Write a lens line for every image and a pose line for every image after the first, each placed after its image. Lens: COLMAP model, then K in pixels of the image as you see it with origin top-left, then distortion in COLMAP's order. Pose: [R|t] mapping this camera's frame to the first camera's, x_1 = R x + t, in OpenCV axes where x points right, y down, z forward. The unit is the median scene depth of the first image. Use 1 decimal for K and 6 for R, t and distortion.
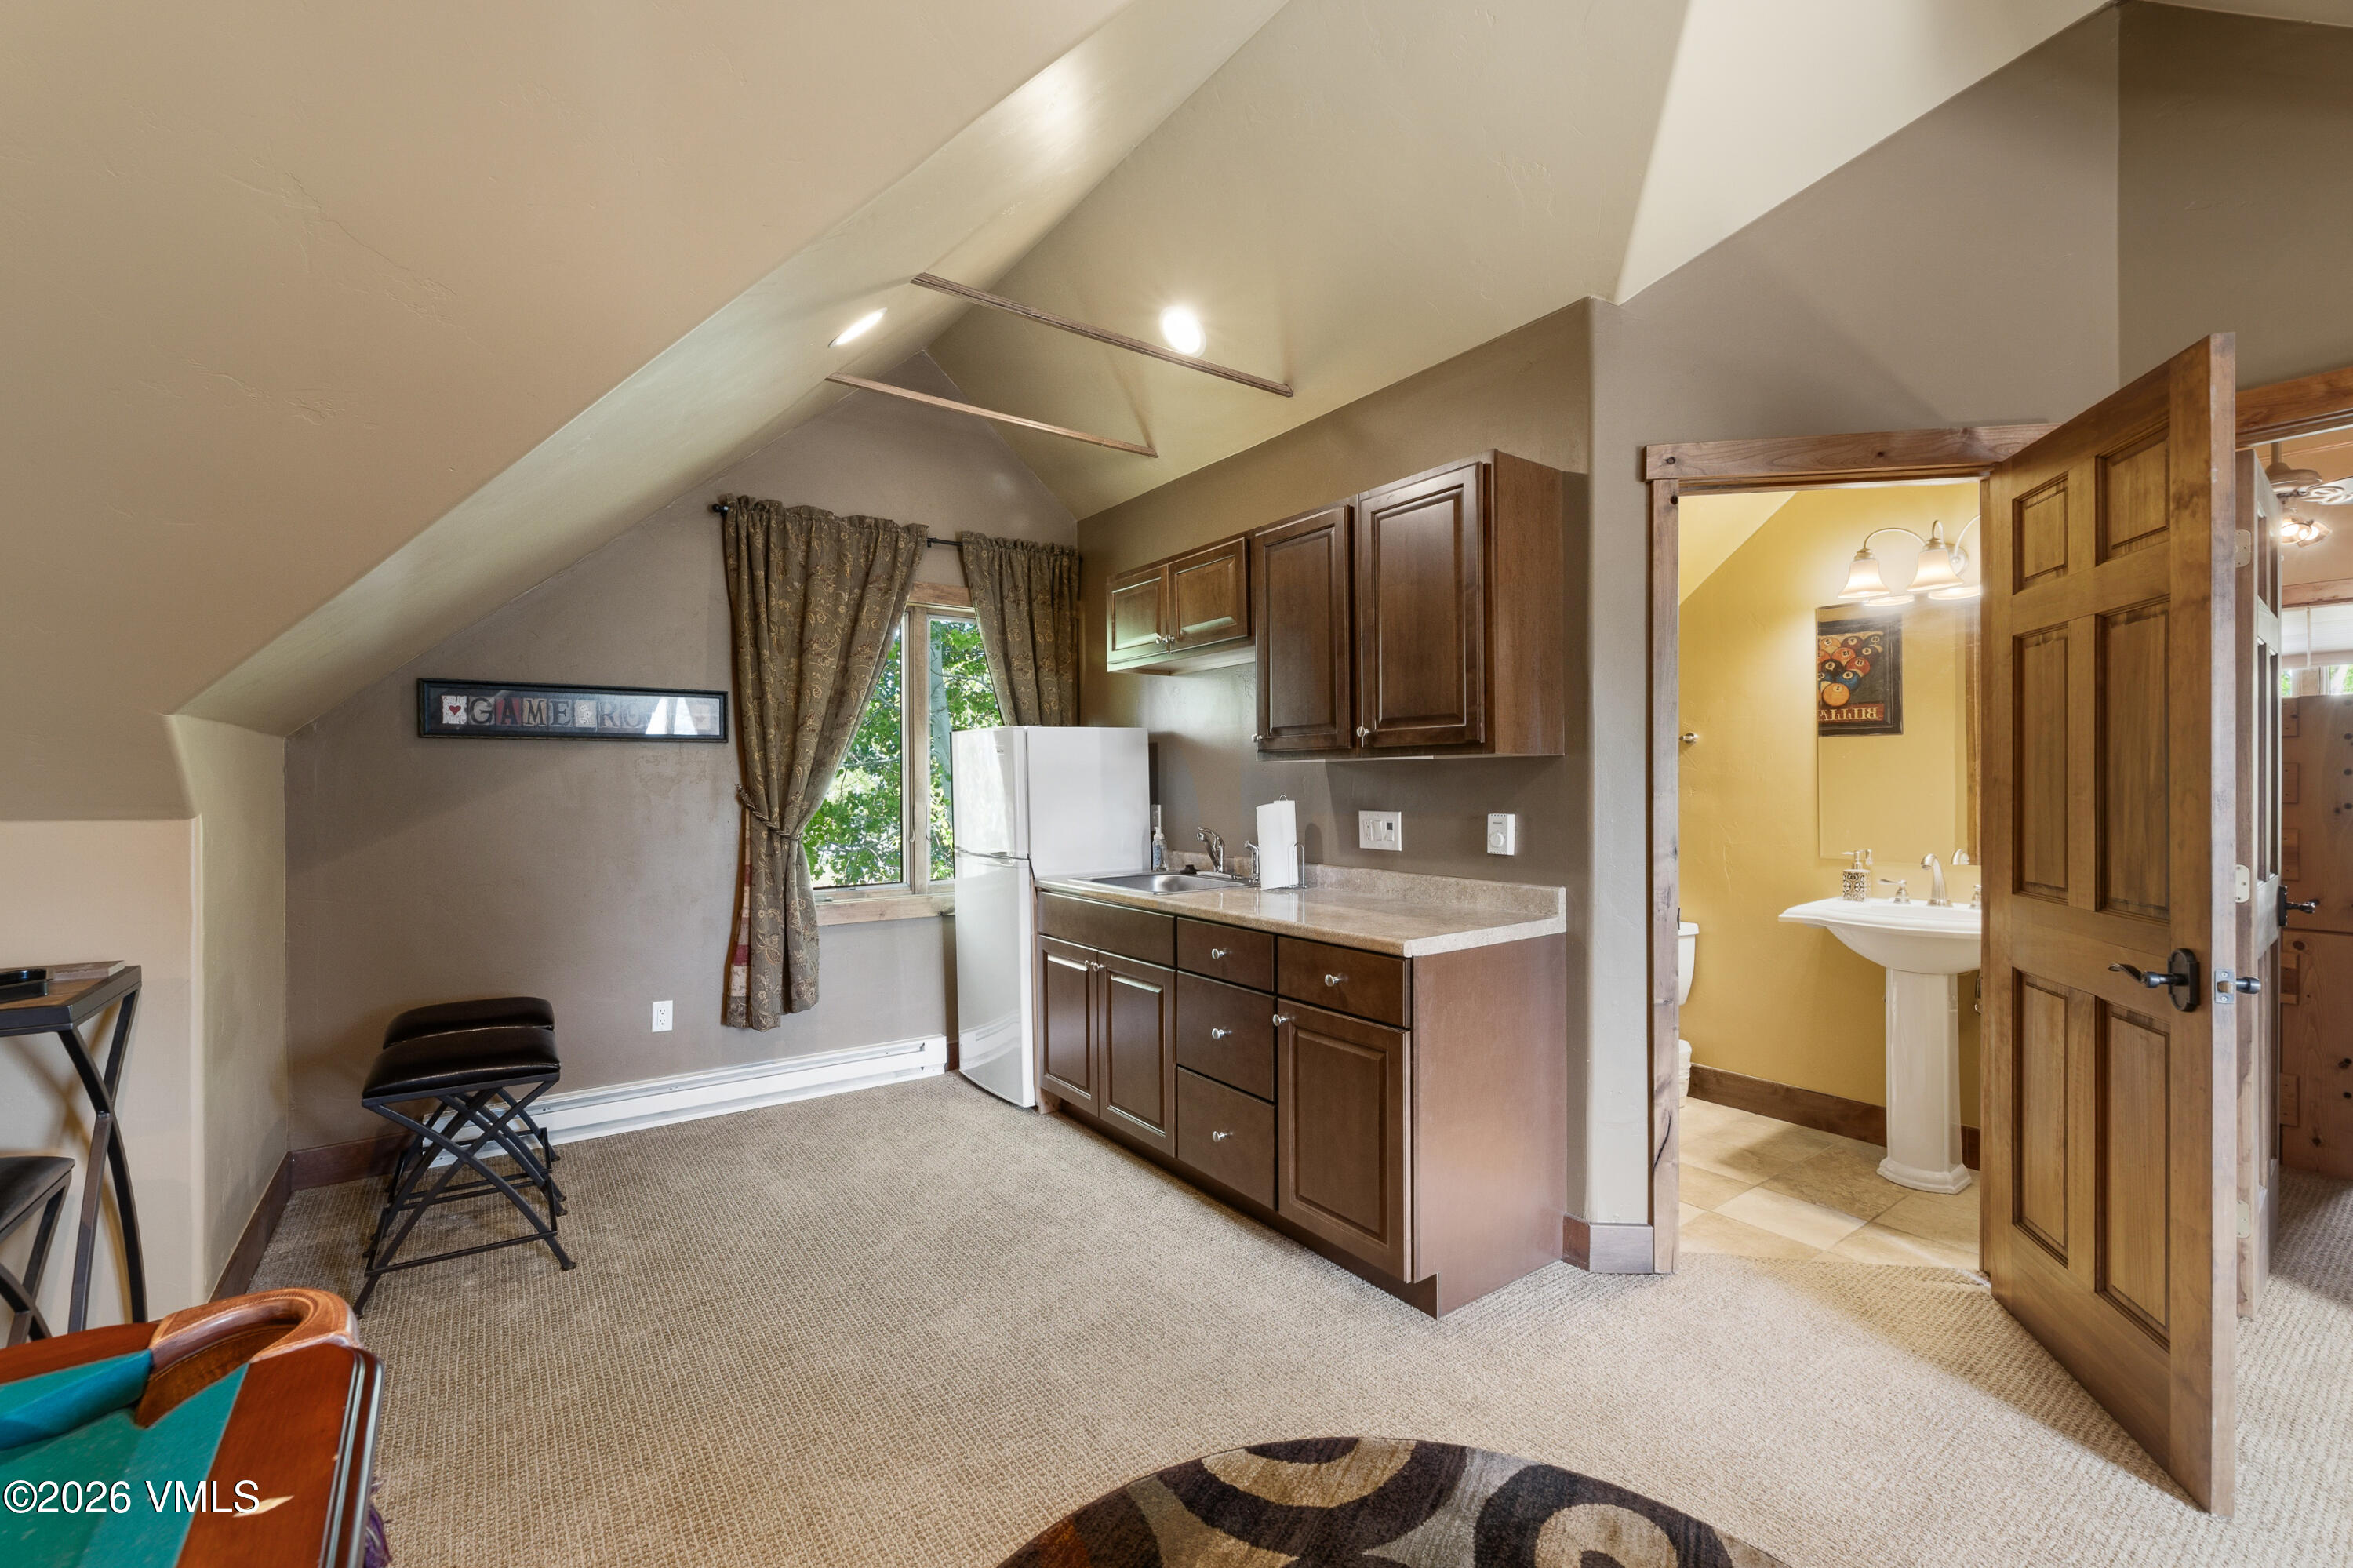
lens RADIAL K [[966.7, 0, 1169.7], [0, 966.7, 785.2], [0, 0, 1]] dist [0.001884, -0.000742]
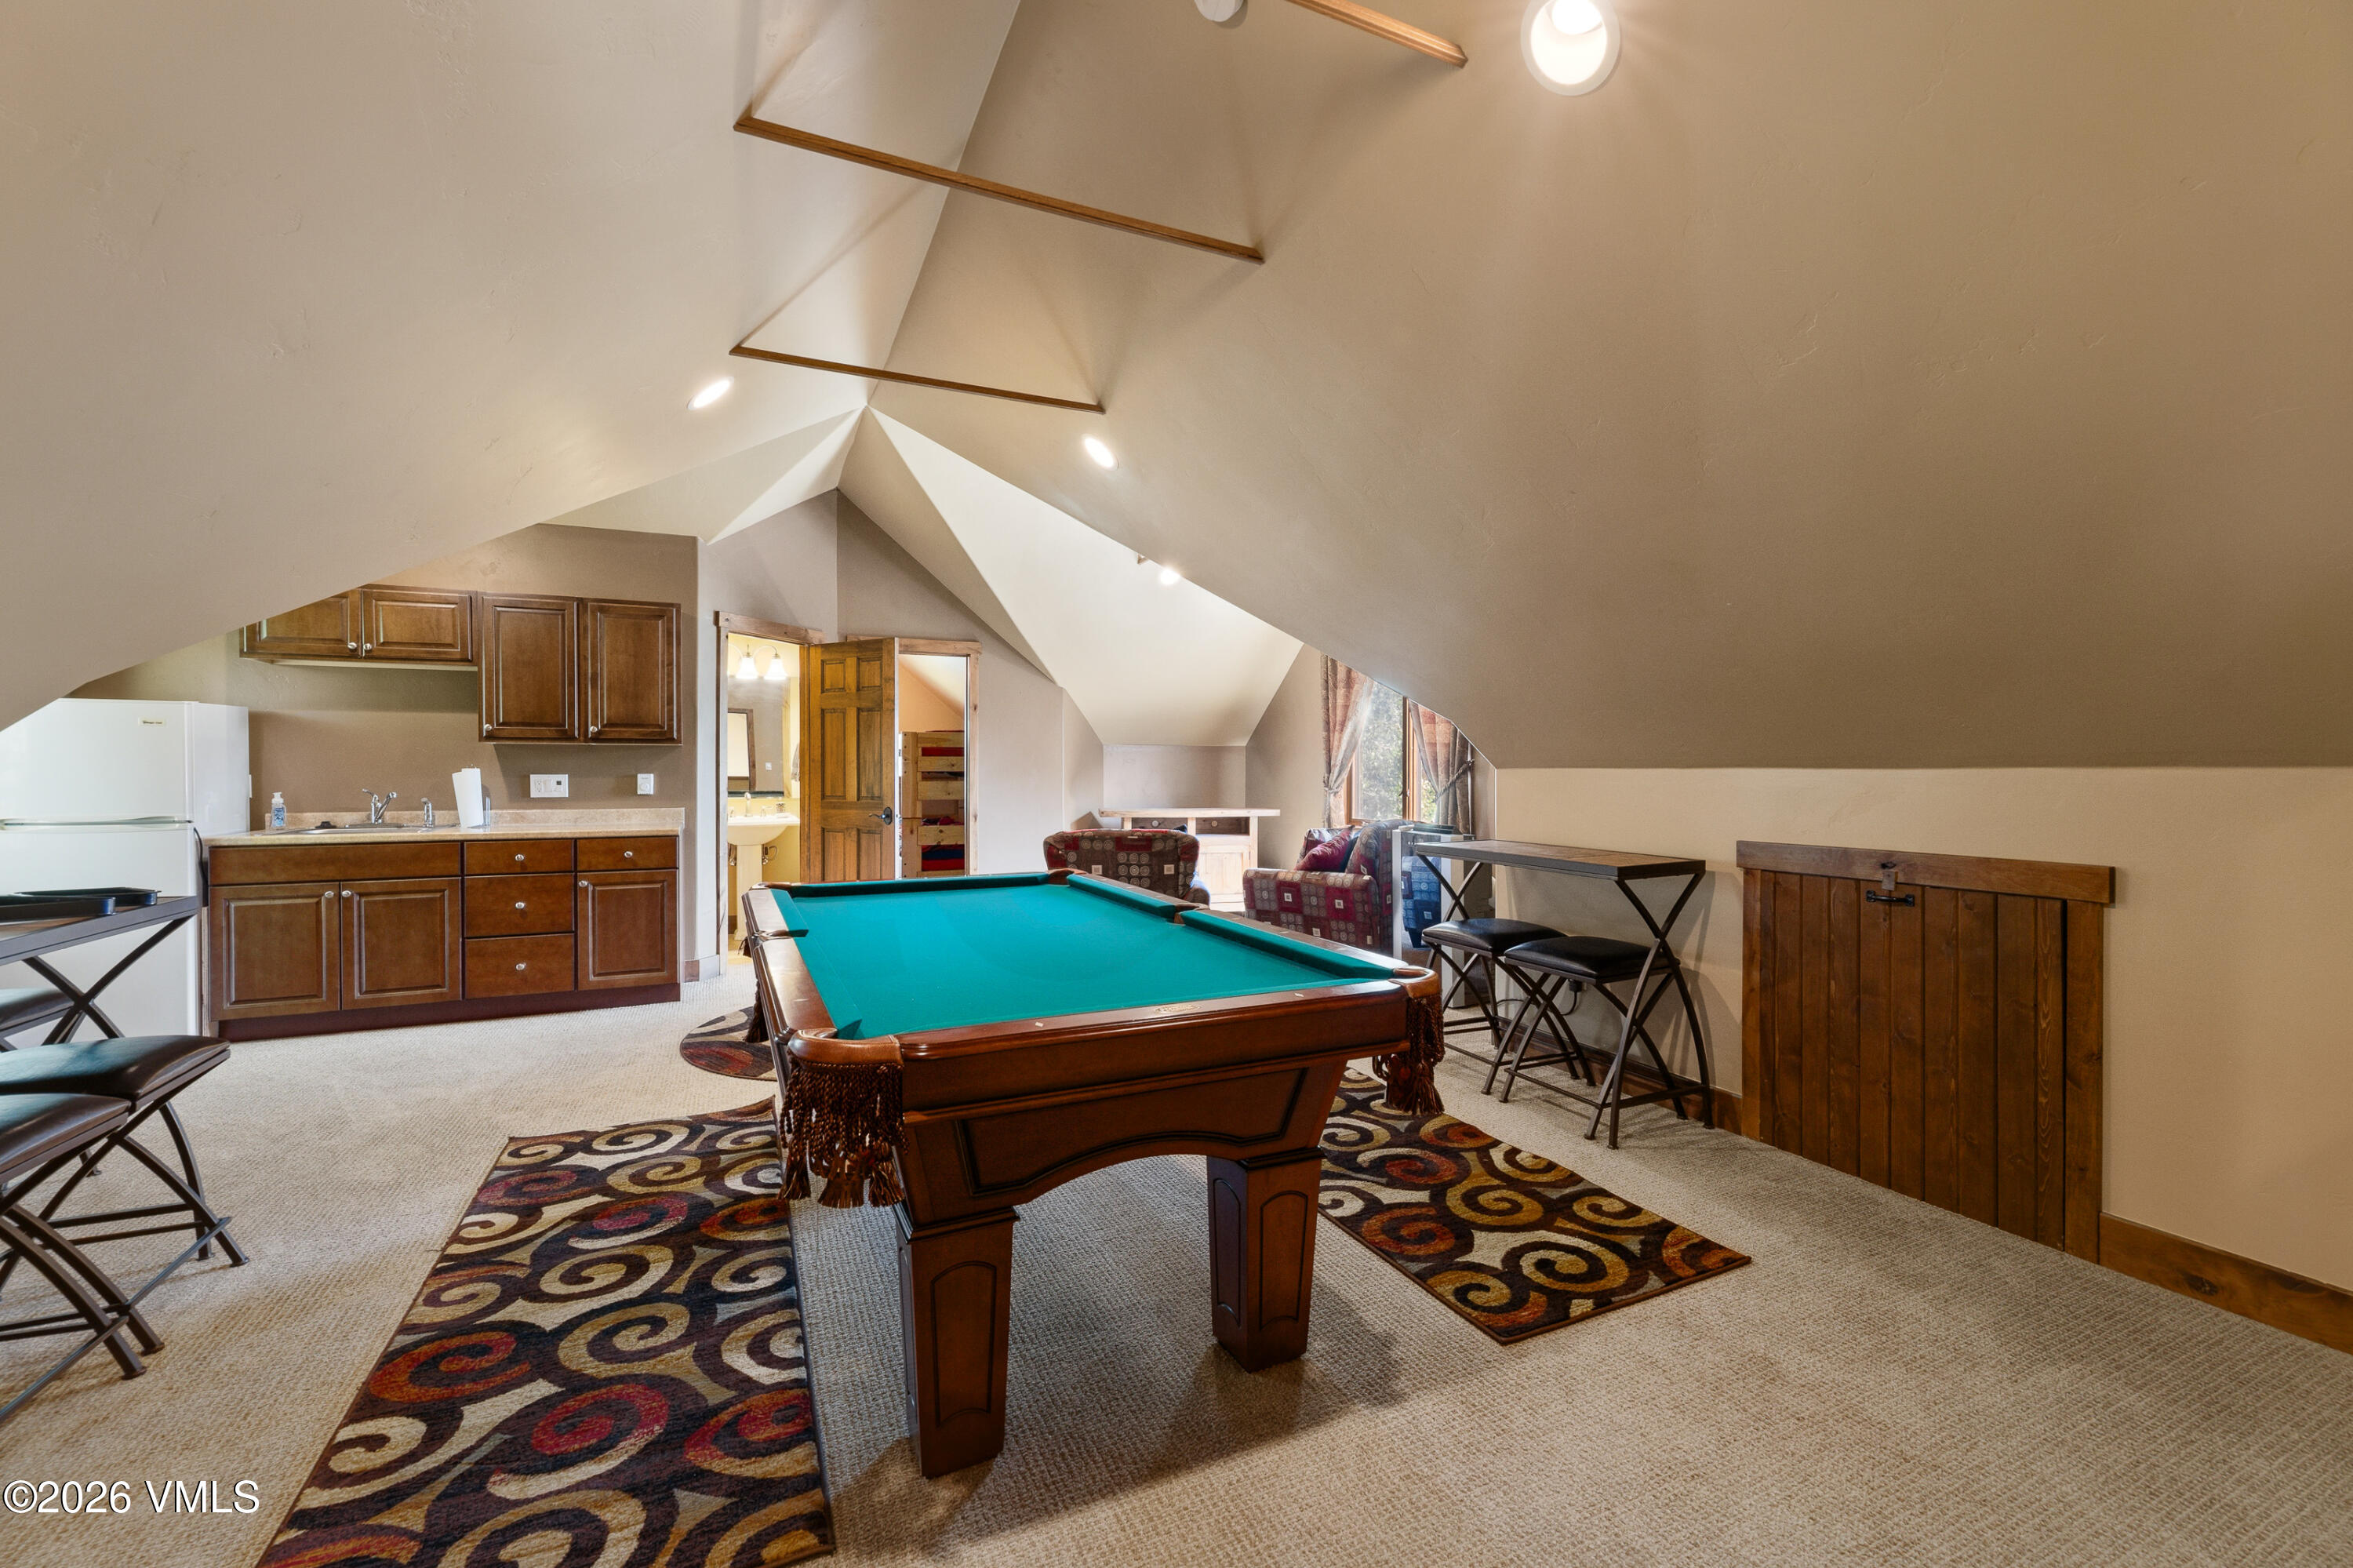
lens RADIAL K [[966.7, 0, 1173.6], [0, 966.7, 778.9], [0, 0, 1]] dist [0.001884, -0.000742]
pose [[0.164339, -0.002363, 0.986401, -1.499346], [0.001195, 0.999997, 0.002196, 0.038379], [-0.986403, 0.000818, 0.164342, -0.411096]]
